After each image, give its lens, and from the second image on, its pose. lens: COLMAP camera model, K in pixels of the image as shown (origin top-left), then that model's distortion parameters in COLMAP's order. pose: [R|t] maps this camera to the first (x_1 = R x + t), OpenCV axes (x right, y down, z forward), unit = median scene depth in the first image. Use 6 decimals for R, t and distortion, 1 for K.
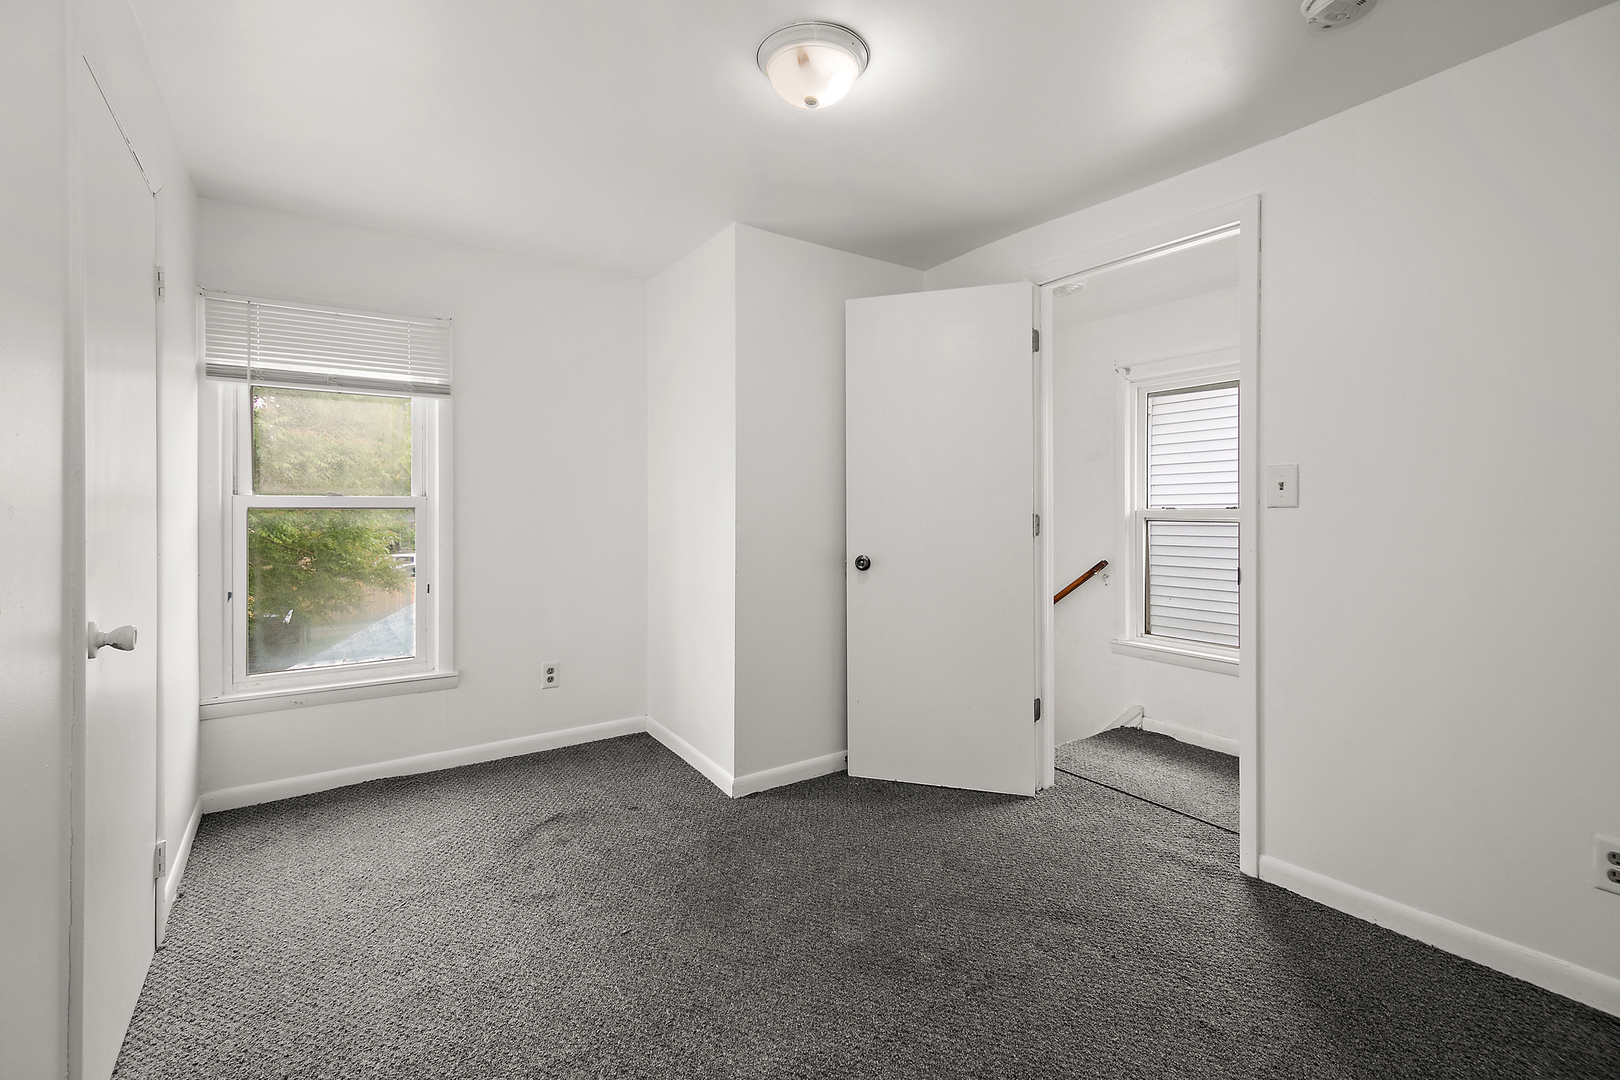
lens RADIAL K [[721.6, 0, 803.5], [0, 721.6, 515.2], [0, 0, 1]] dist [0.001044, -0.000234]
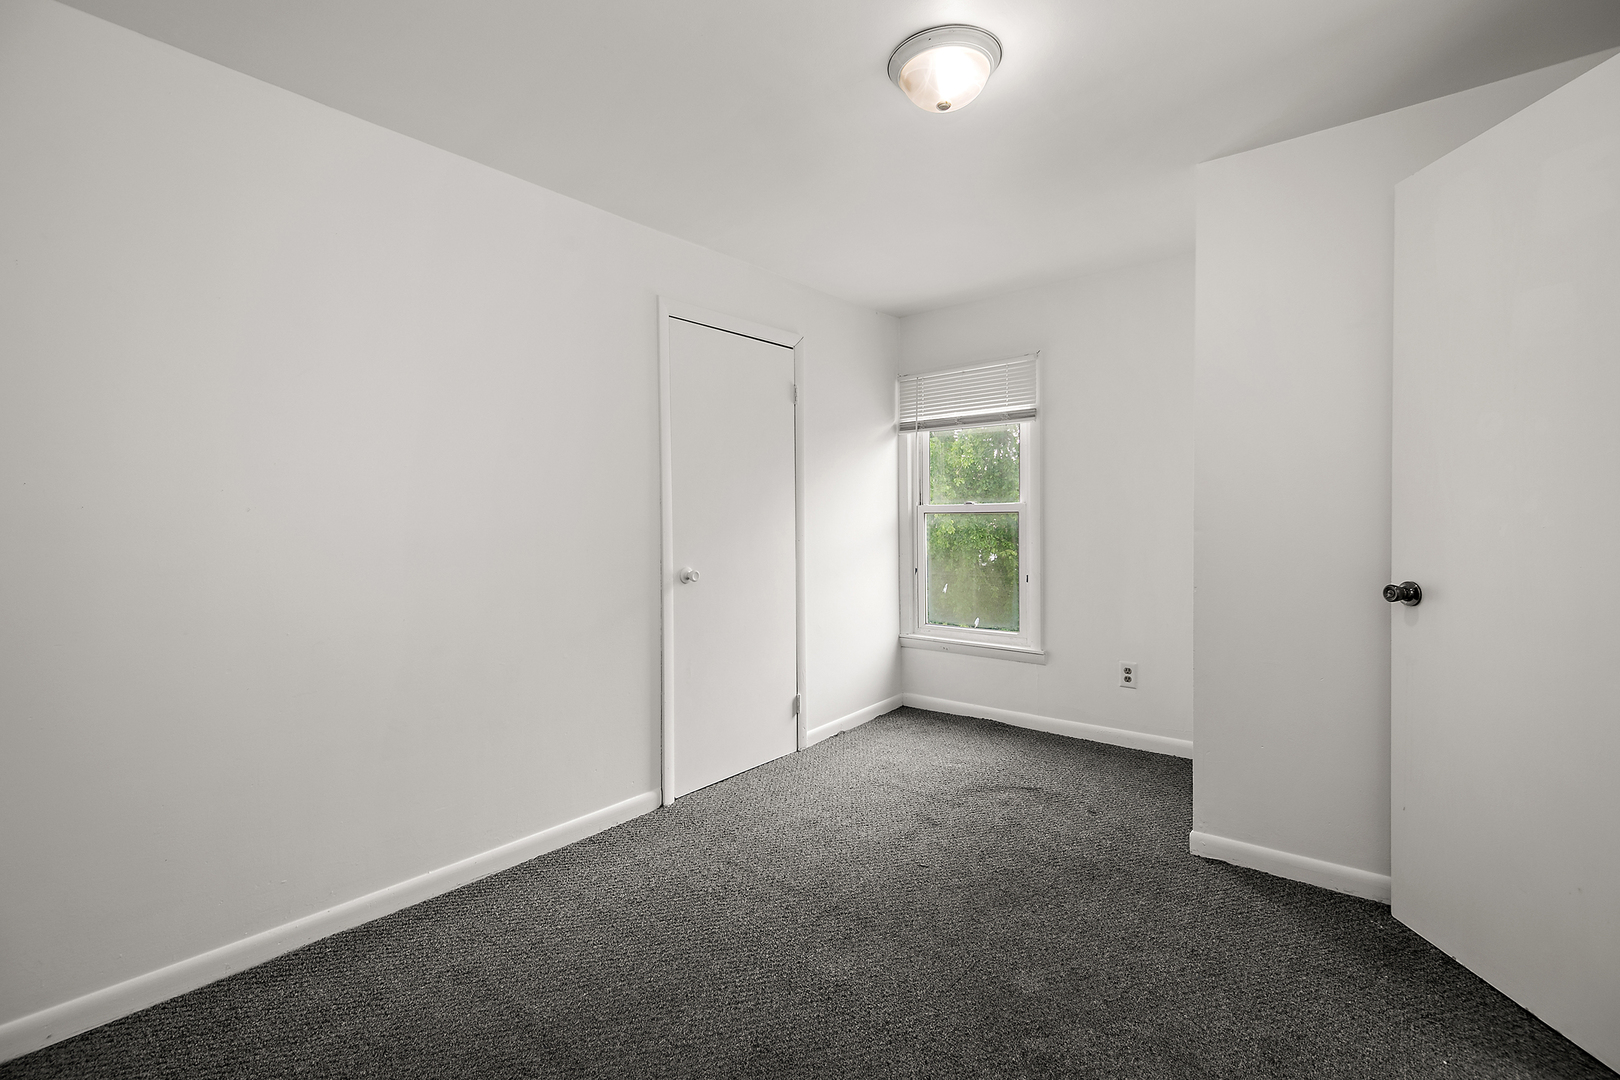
lens RADIAL K [[721.6, 0, 803.5], [0, 721.6, 515.2], [0, 0, 1]] dist [0.001044, -0.000234]
pose [[0.268564, -0.002681, -0.963258, 0.618869], [0.002419, 0.999995, -0.002108, -0.003435], [0.963259, -0.001764, 0.268569, 0.347647]]
